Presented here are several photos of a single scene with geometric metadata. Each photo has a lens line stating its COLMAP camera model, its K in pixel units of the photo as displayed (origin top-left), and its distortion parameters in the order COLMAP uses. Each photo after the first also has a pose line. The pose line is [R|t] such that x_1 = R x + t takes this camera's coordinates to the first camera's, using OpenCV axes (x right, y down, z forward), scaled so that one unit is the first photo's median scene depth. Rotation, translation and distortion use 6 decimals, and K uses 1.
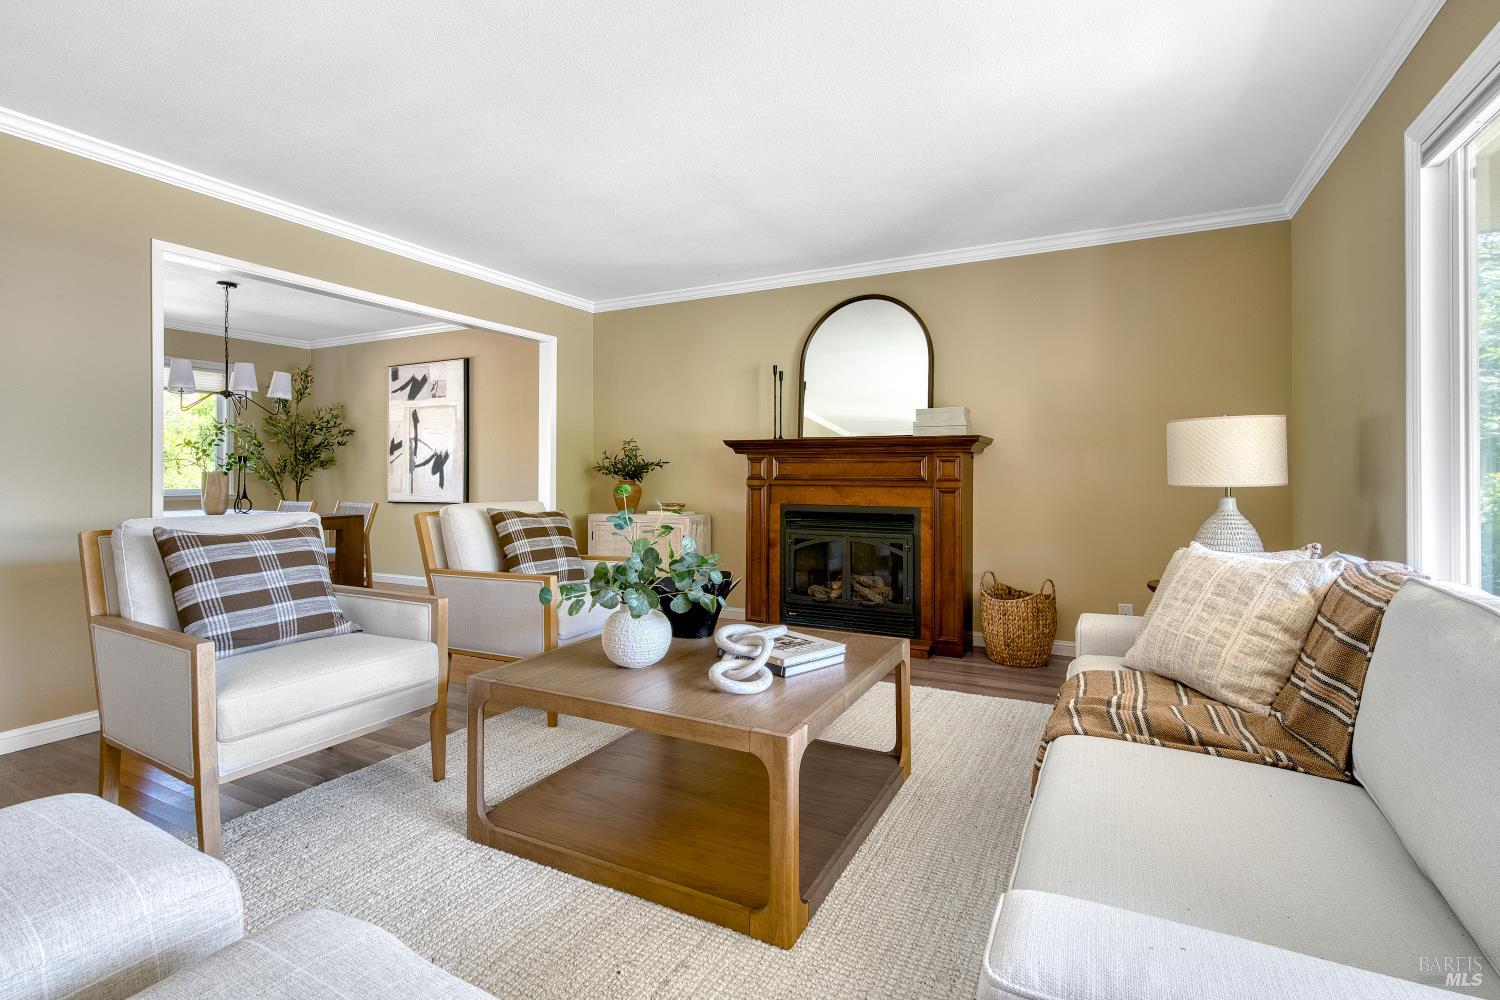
lens RADIAL K [[691.3, 0, 765.6], [0, 691.3, 476.3], [0, 0, 1]] dist [0.004994, -0.005951]
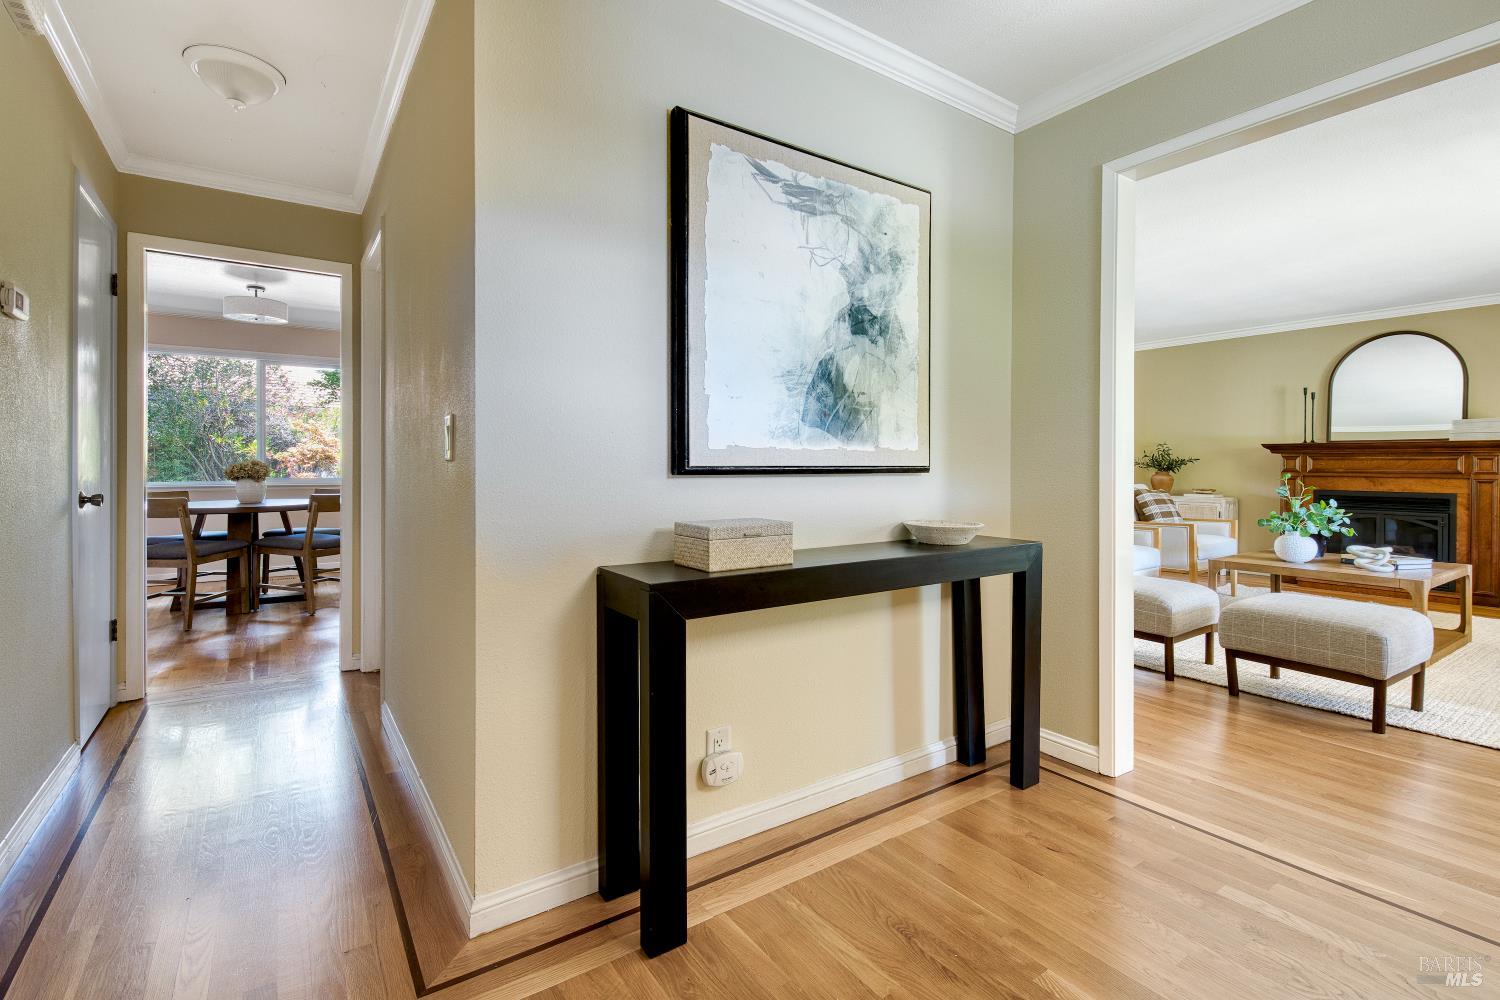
lens RADIAL K [[691.3, 0, 754.3], [0, 691.3, 478.0], [0, 0, 1]] dist [0.004994, -0.005951]
pose [[0.874864, 0.012382, -0.484210, -0.268170], [-0.006015, 0.999874, 0.014700, 0.002533], [0.484331, -0.009948, 0.874828, -0.696443]]
